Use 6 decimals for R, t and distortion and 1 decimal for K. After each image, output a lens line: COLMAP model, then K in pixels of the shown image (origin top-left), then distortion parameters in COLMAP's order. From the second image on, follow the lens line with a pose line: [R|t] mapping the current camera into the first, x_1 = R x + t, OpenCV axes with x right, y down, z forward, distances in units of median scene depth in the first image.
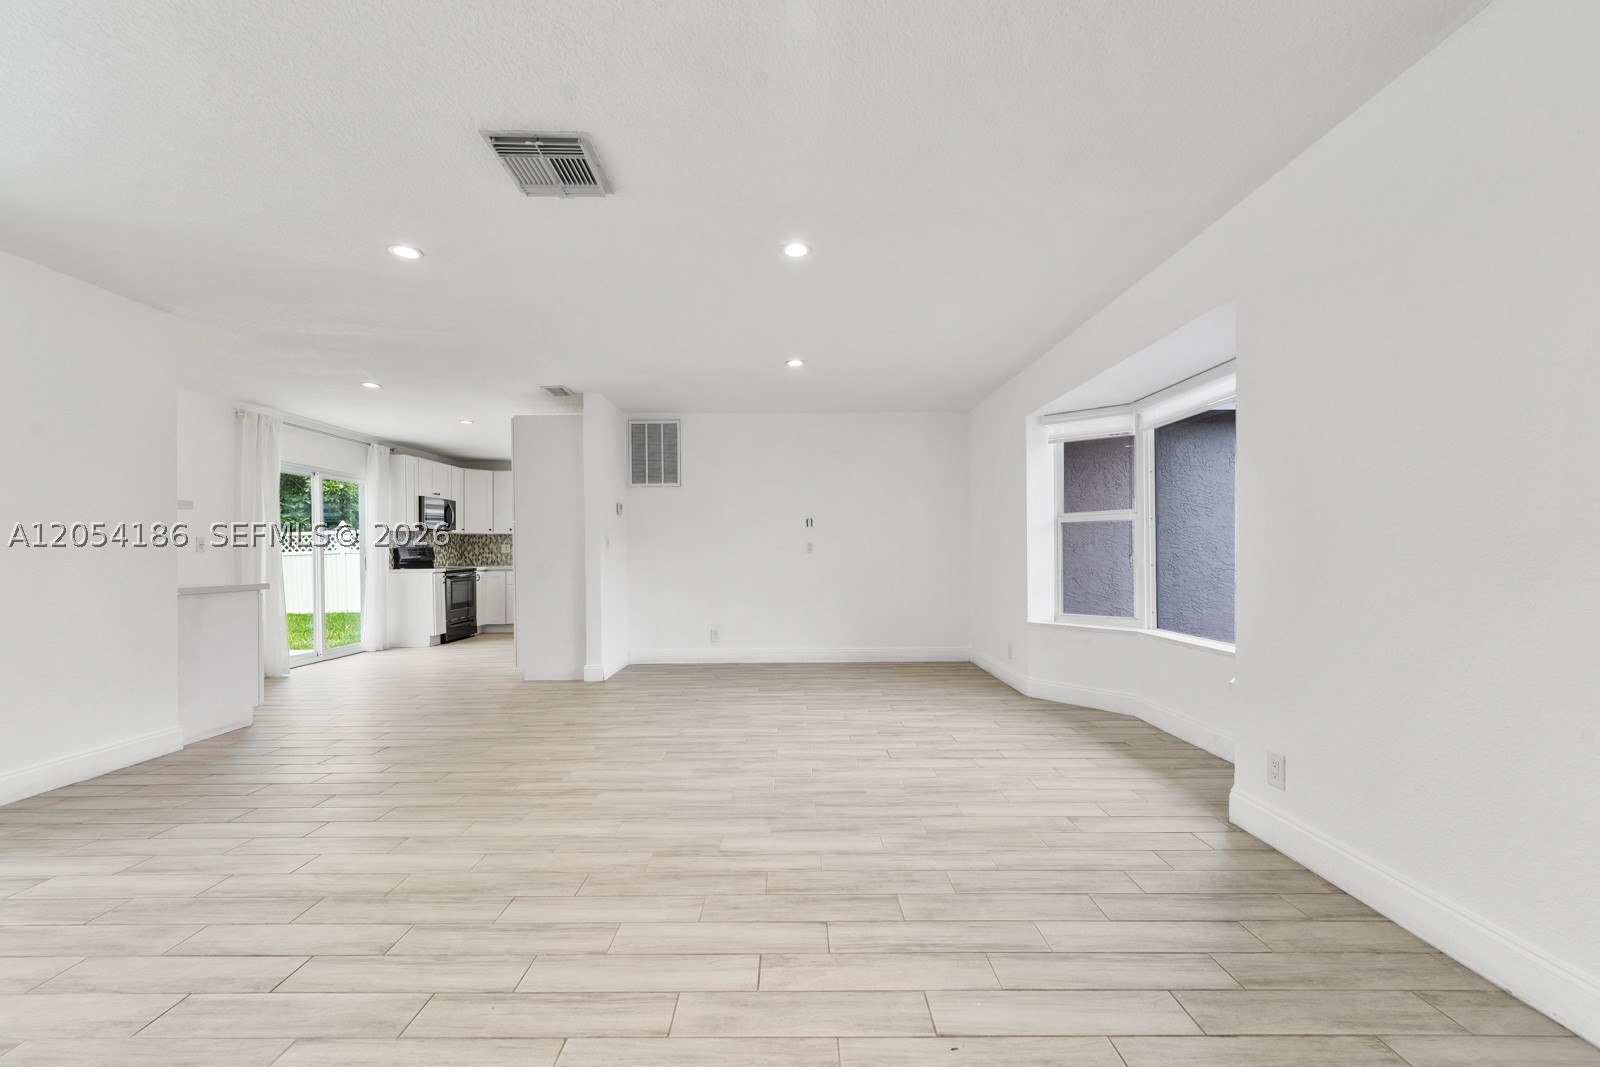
lens RADIAL K [[646.6, 0, 793.0], [0, 646.6, 552.5], [0, 0, 1]] dist [0.000209, -0.000865]
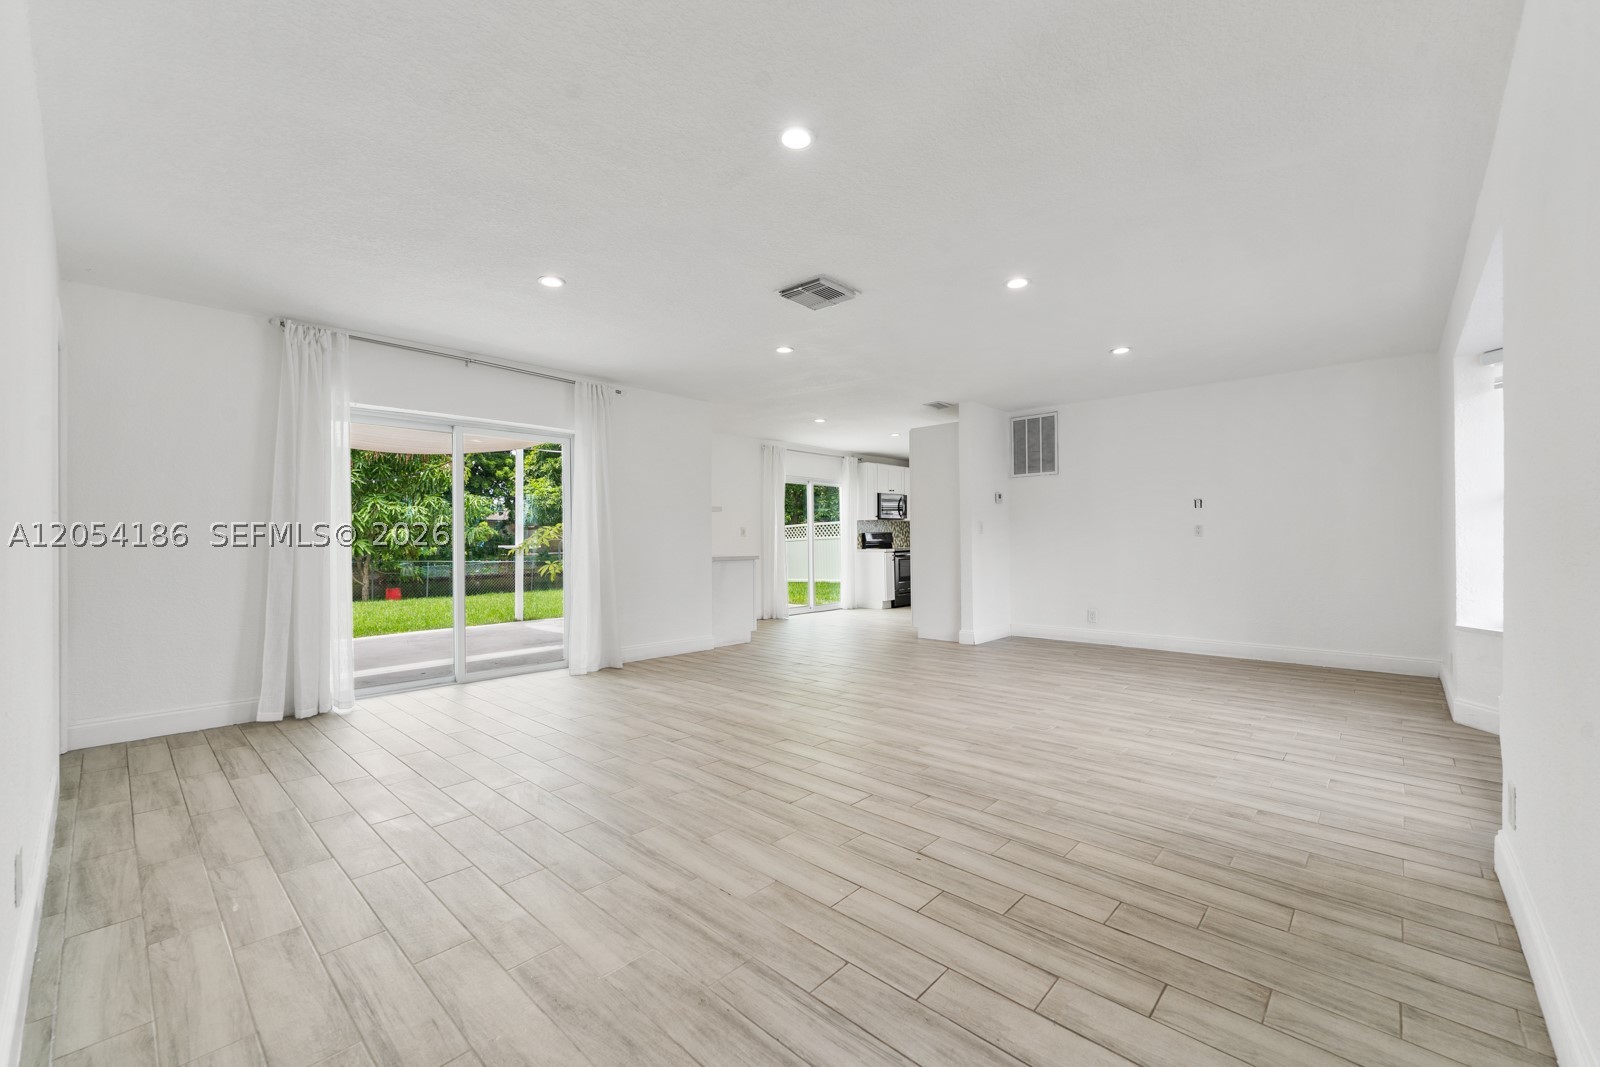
lens RADIAL K [[646.6, 0, 801.4], [0, 646.6, 537.9], [0, 0, 1]] dist [0.000209, -0.000865]
pose [[0.732854, -0.000687, -0.680385, 0.449437], [0.002036, 0.999997, 0.001184, 0.001657], [0.680383, -0.002253, 0.732853, -0.128522]]
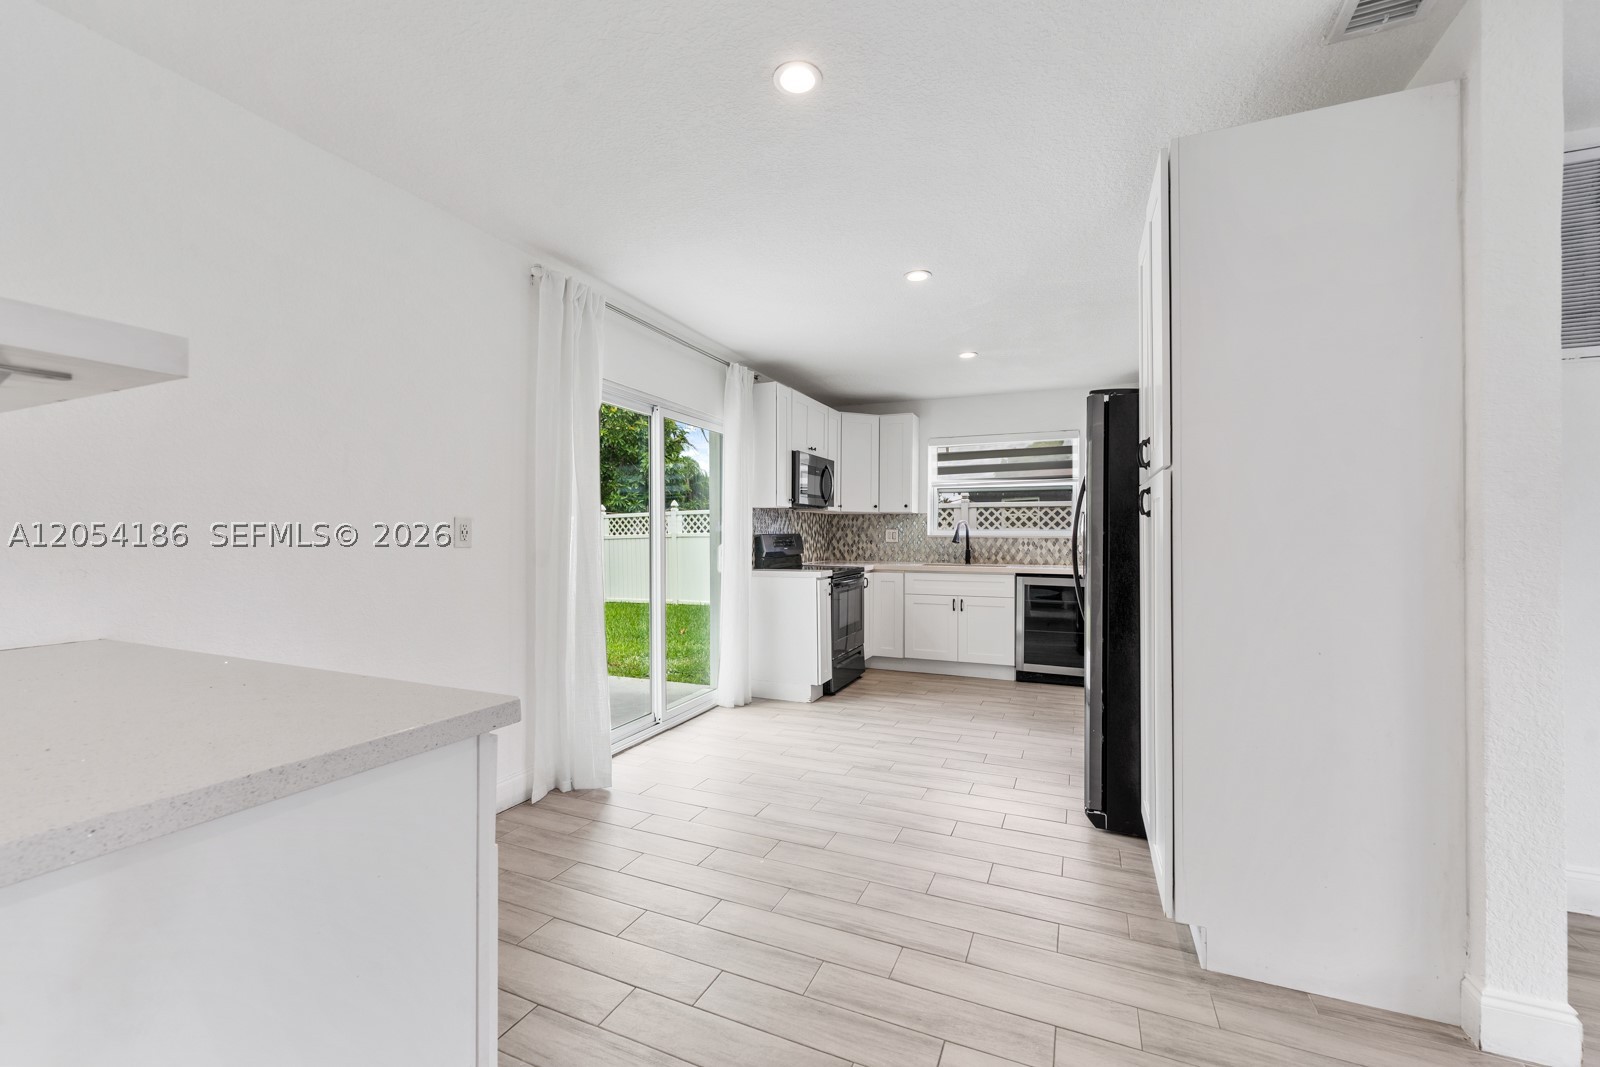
lens RADIAL K [[646.6, 0, 786.6], [0, 646.6, 534.2], [0, 0, 1]] dist [0.000209, -0.000865]
pose [[0.910977, 0.011122, -0.412307, -0.769852], [-0.010808, 0.999937, 0.003095, -0.024075], [0.412316, 0.001636, 0.911040, 1.026112]]
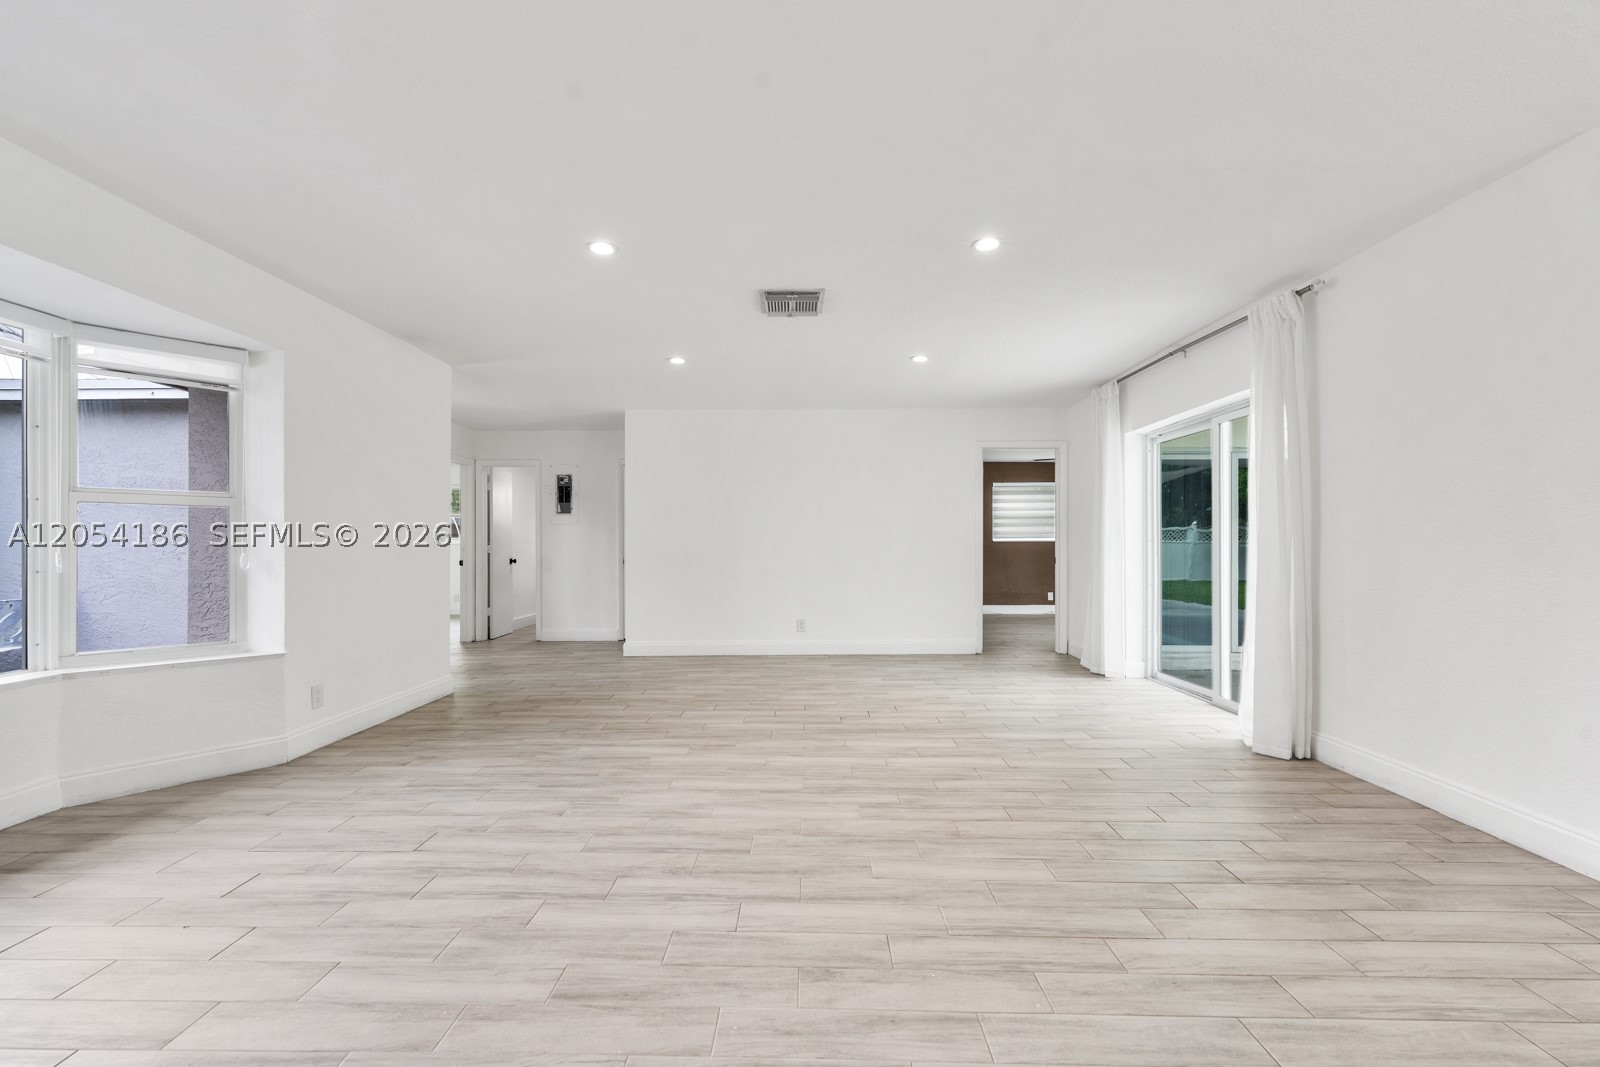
lens RADIAL K [[646.6, 0, 784.7], [0, 646.6, 538.9], [0, 0, 1]] dist [0.000209, -0.000865]
pose [[-0.999325, 0.010244, 0.035266, -0.266016], [0.009951, 0.999915, -0.008483, -0.000954], [-0.035350, -0.008127, -0.999342, 1.705580]]
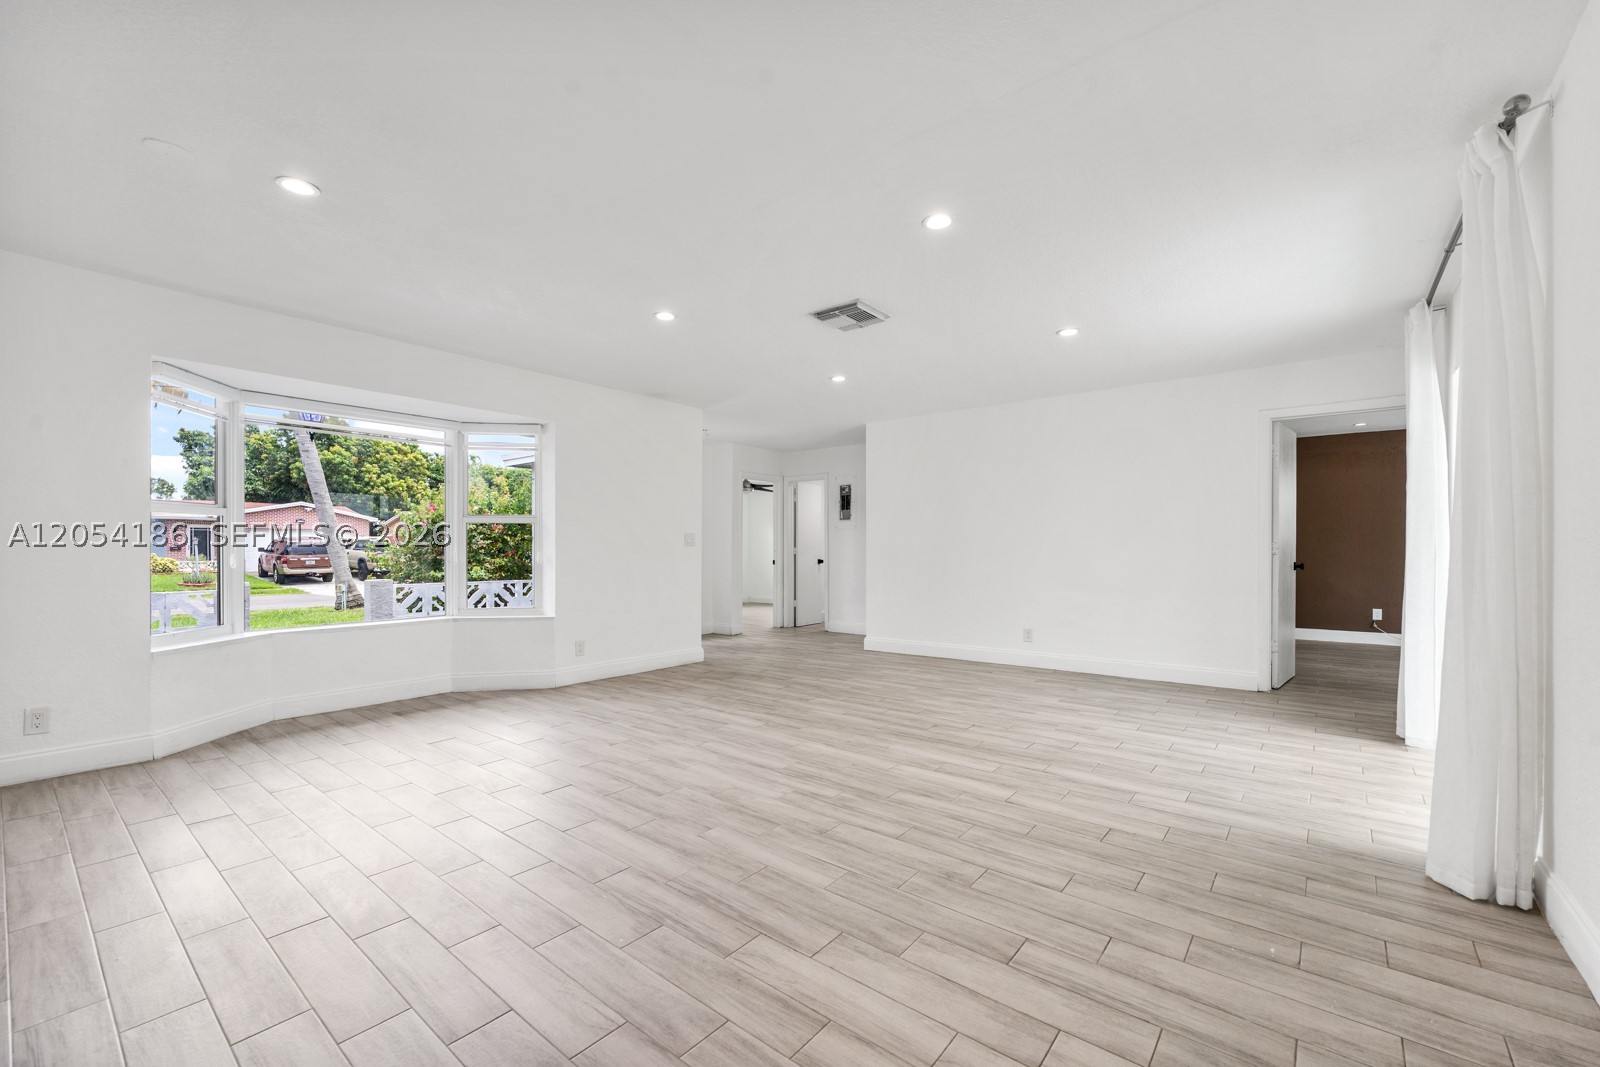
lens RADIAL K [[646.6, 0, 792.4], [0, 646.6, 549.0], [0, 0, 1]] dist [0.000209, -0.000865]
pose [[-0.768371, 0.008266, 0.639952, -0.869043], [0.008047, 0.999962, -0.003254, 0.005007], [-0.639954, 0.002650, -0.768408, 1.562899]]
